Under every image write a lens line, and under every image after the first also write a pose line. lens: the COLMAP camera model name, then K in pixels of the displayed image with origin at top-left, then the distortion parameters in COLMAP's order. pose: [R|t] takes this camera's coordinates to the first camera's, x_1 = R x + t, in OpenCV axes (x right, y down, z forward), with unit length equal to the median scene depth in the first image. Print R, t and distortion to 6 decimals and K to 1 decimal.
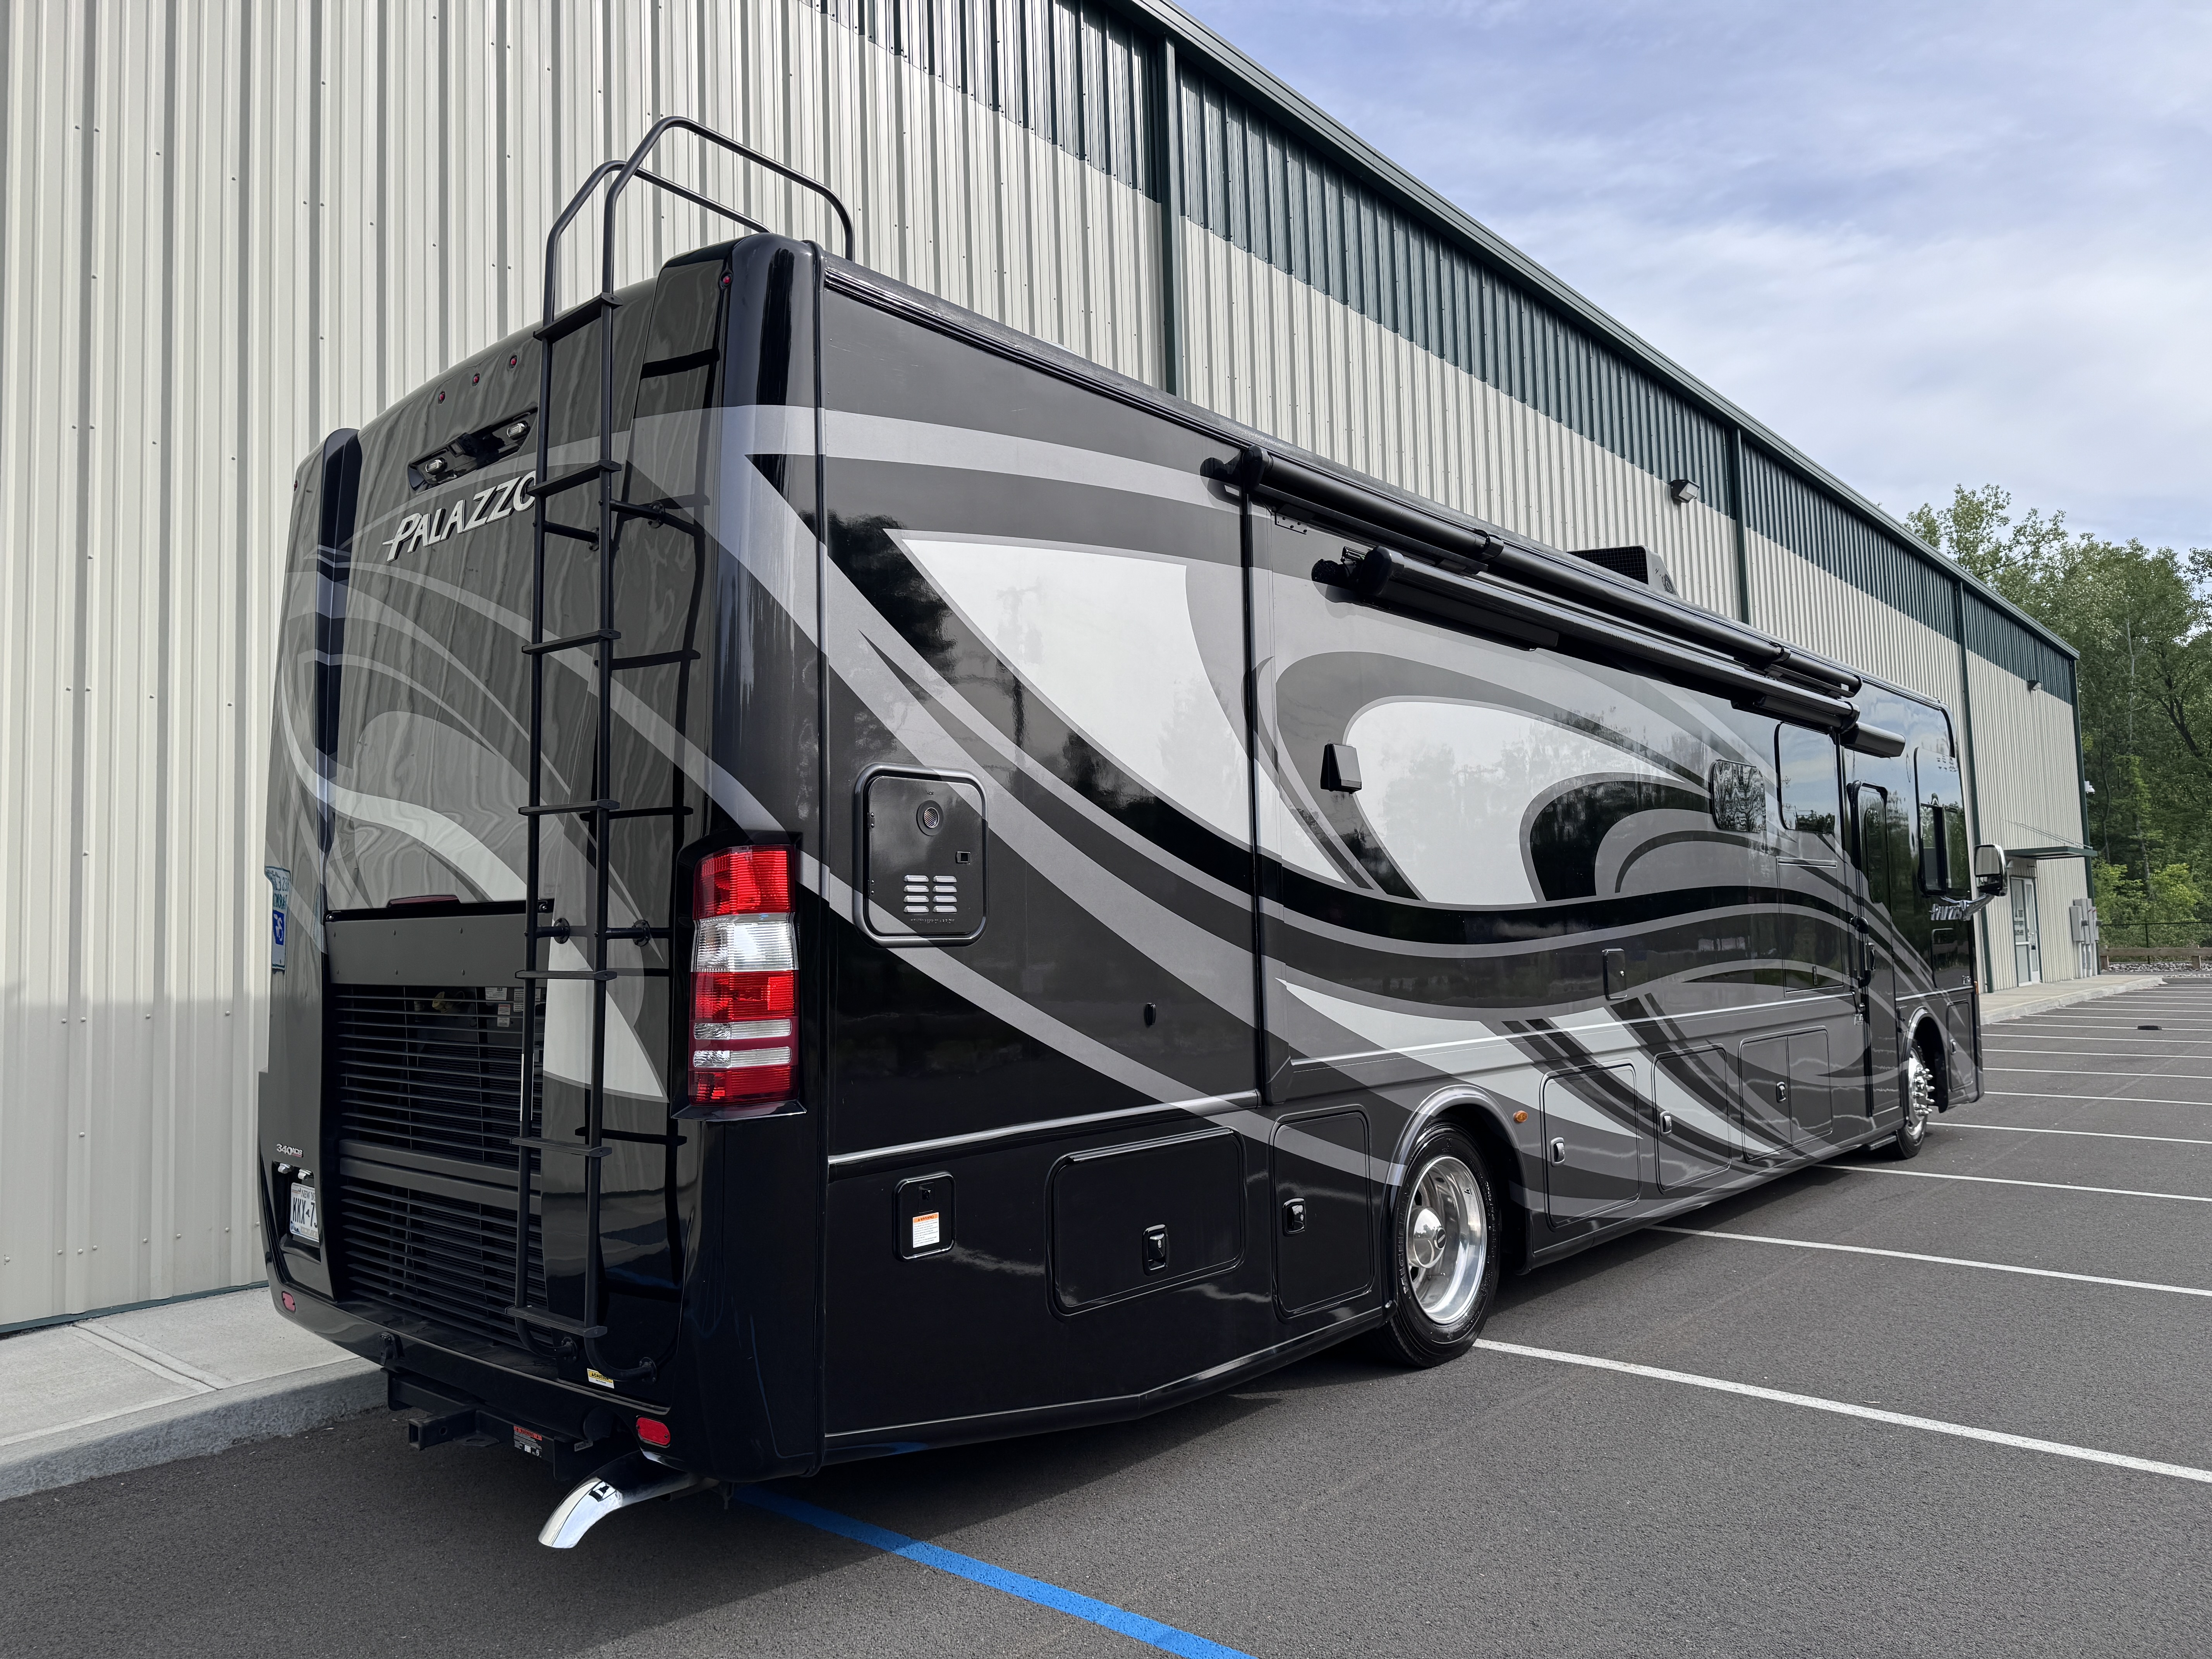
lens RADIAL K [[1565.7, 0, 1106.0], [0, 1565.7, 829.5], [0, 0, 1]] dist [0.044597, -0.059348]
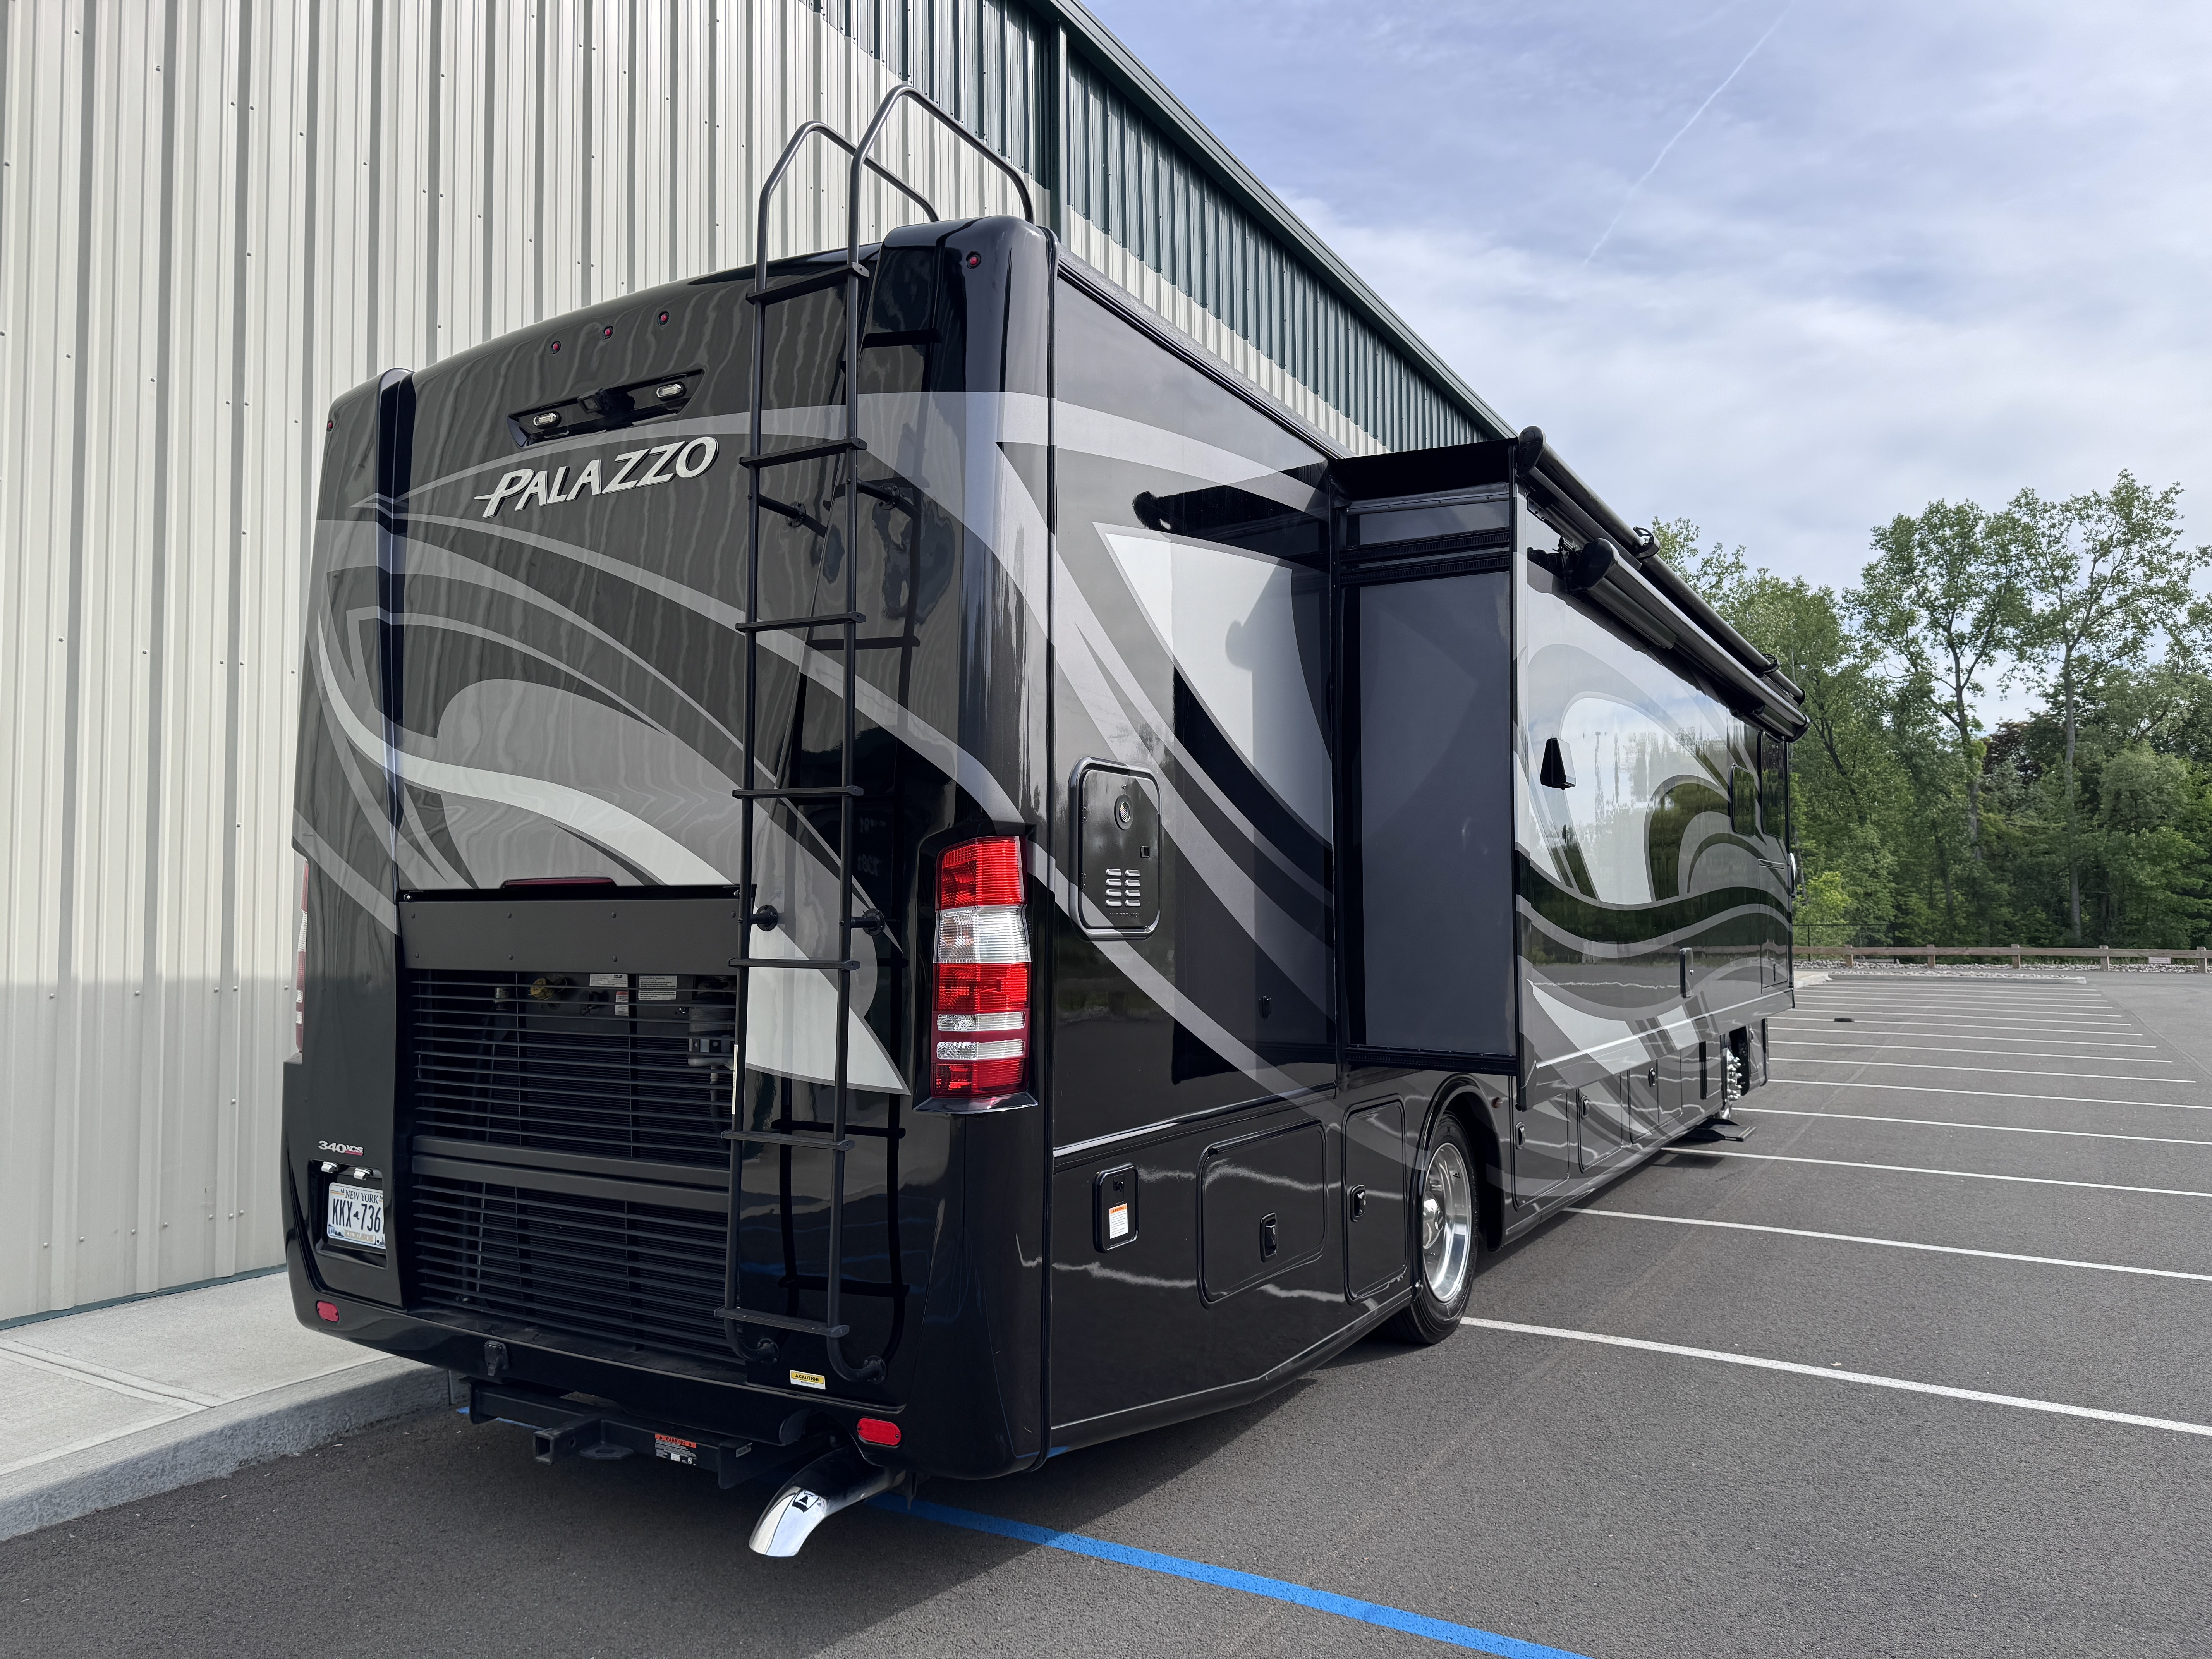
lens RADIAL K [[1565.3, 0, 1092.8], [0, 1565.3, 822.1], [0, 0, 1]] dist [0.048287, -0.064171]
pose [[0.984008, 0.028966, 0.175751, -0.260452], [-0.029915, 0.999549, 0.002751, -0.002611], [-0.175592, -0.007964, 0.984431, 0.013197]]
